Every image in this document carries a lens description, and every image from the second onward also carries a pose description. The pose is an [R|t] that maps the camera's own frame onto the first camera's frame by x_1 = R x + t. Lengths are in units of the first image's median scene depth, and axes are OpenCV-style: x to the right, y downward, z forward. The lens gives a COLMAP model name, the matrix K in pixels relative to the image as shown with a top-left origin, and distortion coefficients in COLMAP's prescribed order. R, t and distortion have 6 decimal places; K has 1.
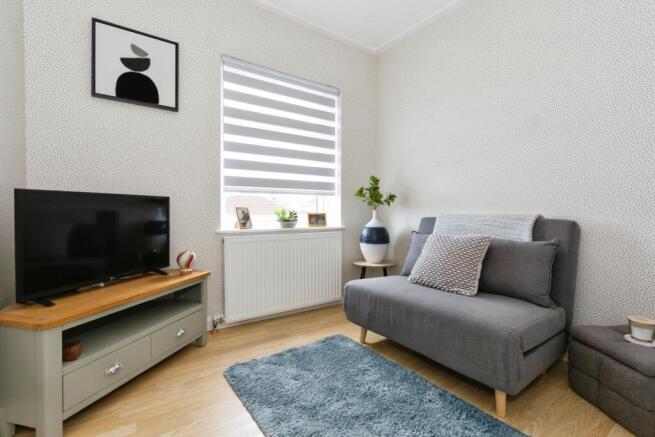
lens RADIAL K [[295.8, 0, 329.4], [0, 295.8, 216.8], [0, 0, 1]] dist [0.003863, -0.000579]
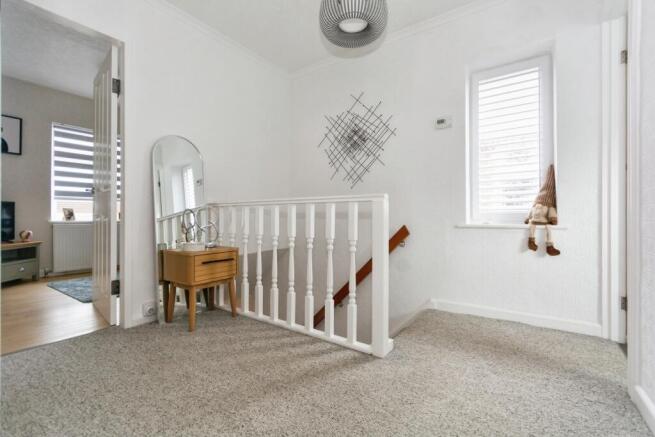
lens RADIAL K [[295.8, 0, 323.6], [0, 295.8, 218.4], [0, 0, 1]] dist [0.003863, -0.000579]
pose [[0.951110, -0.001300, 0.308849, 0.657406], [0.007001, 0.999825, -0.017350, 0.074869], [-0.308773, 0.018664, 0.950953, -1.235773]]
